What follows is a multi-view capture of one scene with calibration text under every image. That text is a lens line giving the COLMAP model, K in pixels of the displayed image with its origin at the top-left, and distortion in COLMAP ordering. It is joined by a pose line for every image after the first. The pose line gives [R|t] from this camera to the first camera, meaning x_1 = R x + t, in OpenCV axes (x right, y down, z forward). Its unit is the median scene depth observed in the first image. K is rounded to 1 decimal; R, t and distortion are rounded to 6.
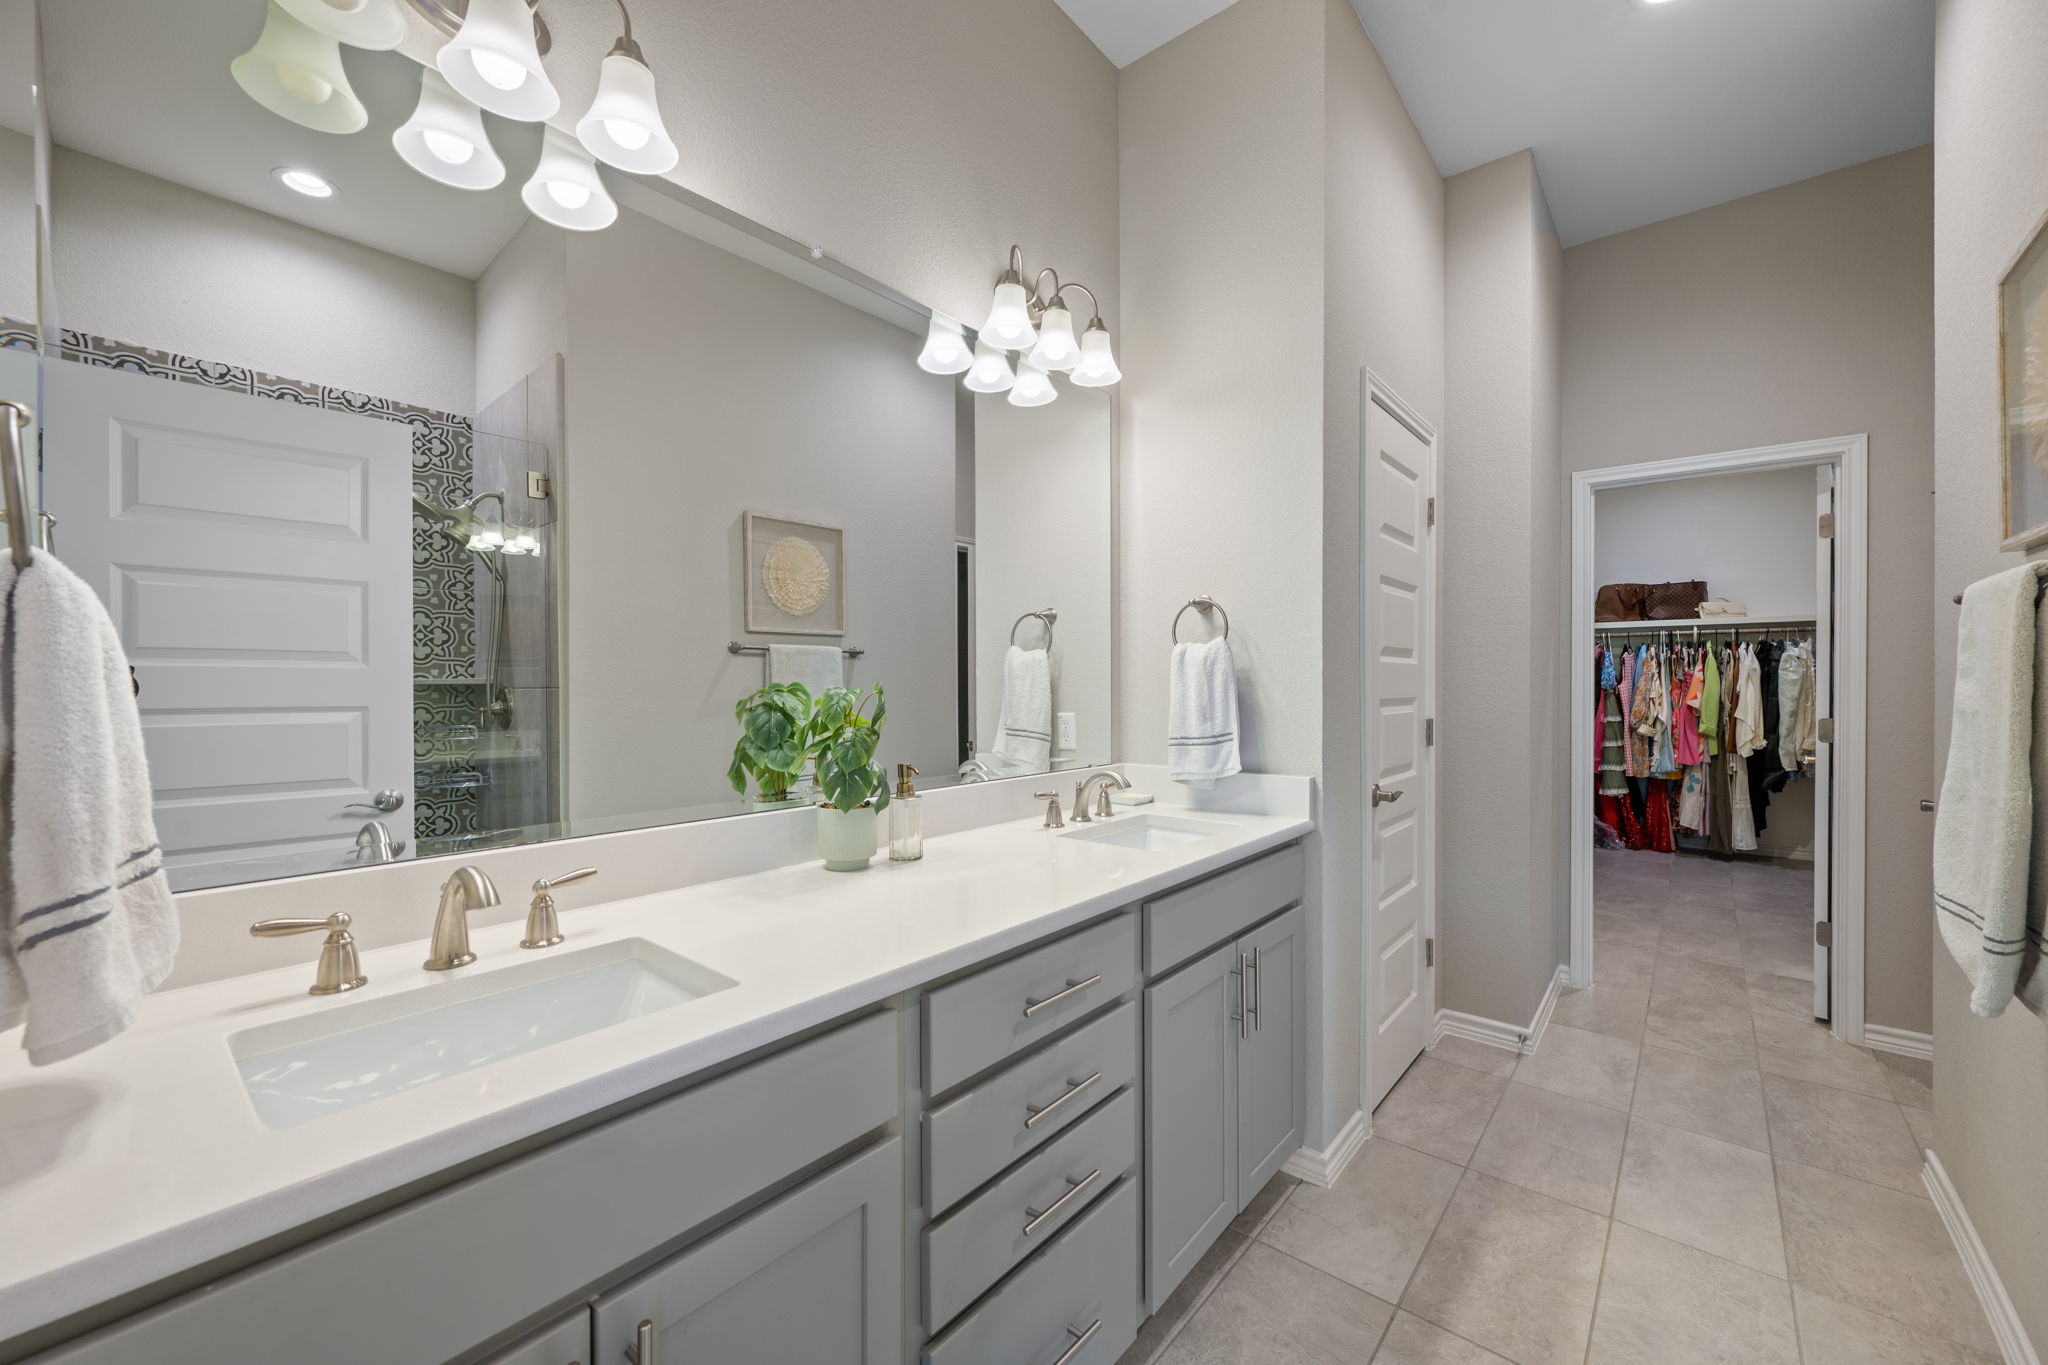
lens RADIAL K [[809.1, 0, 1020.5], [0, 809.1, 688.6], [0, 0, 1]] dist [0.000942, 0.000053]
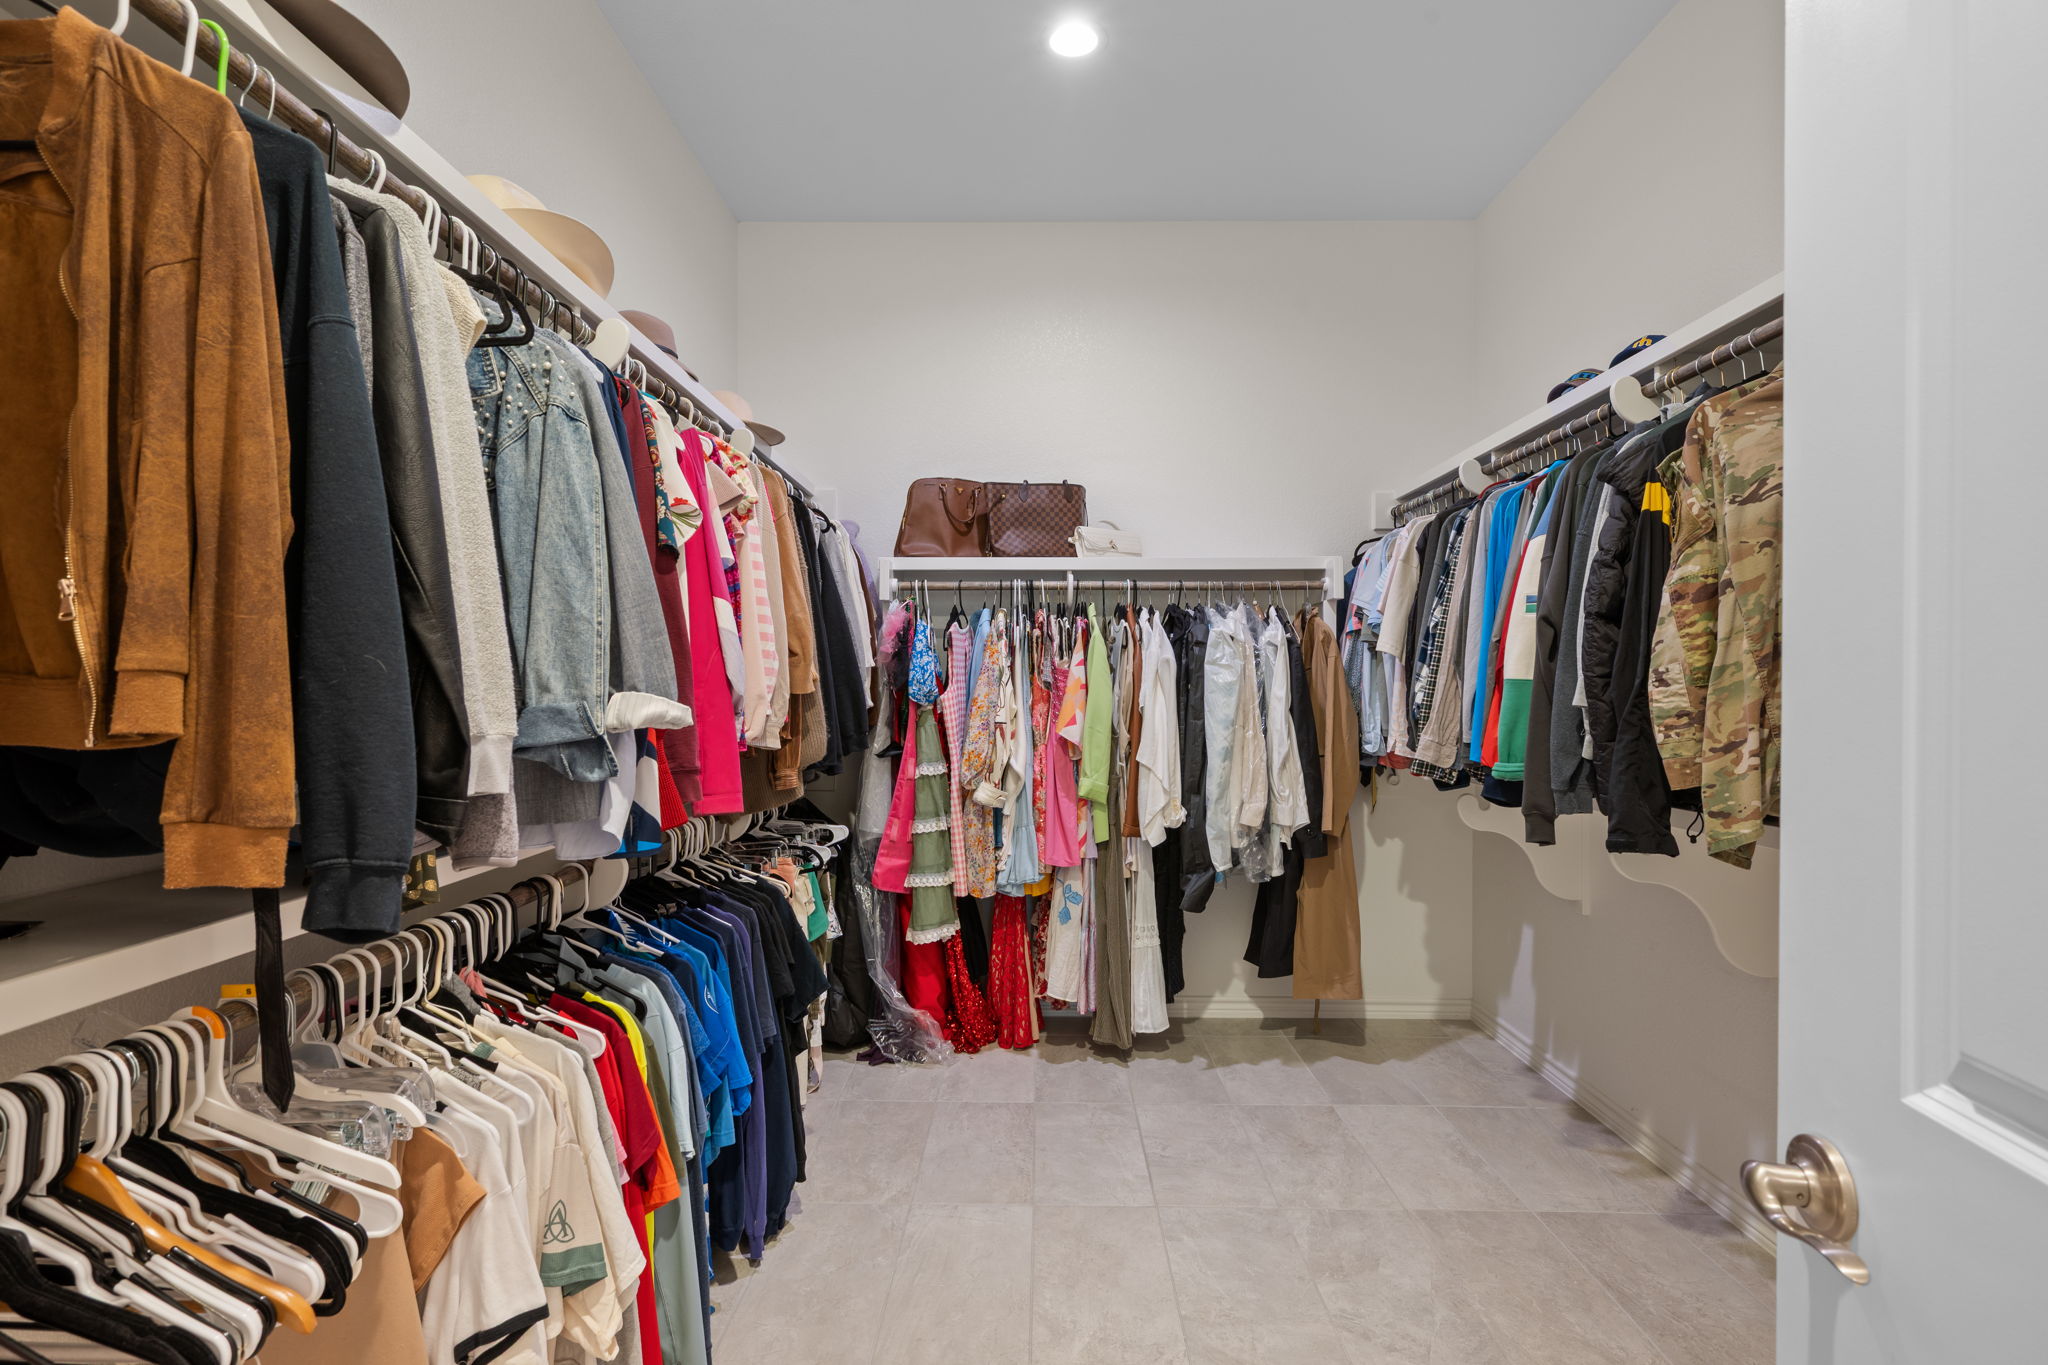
lens RADIAL K [[825.3, 0, 1022.4], [0, 825.3, 687.4], [0, 0, 1]] dist [-0.000647, -0.000059]
pose [[0.775712, -0.002805, 0.631081, 0.501872], [0.001587, 0.999996, 0.002494, -0.009391], [-0.631085, -0.000933, 0.775713, 0.638033]]
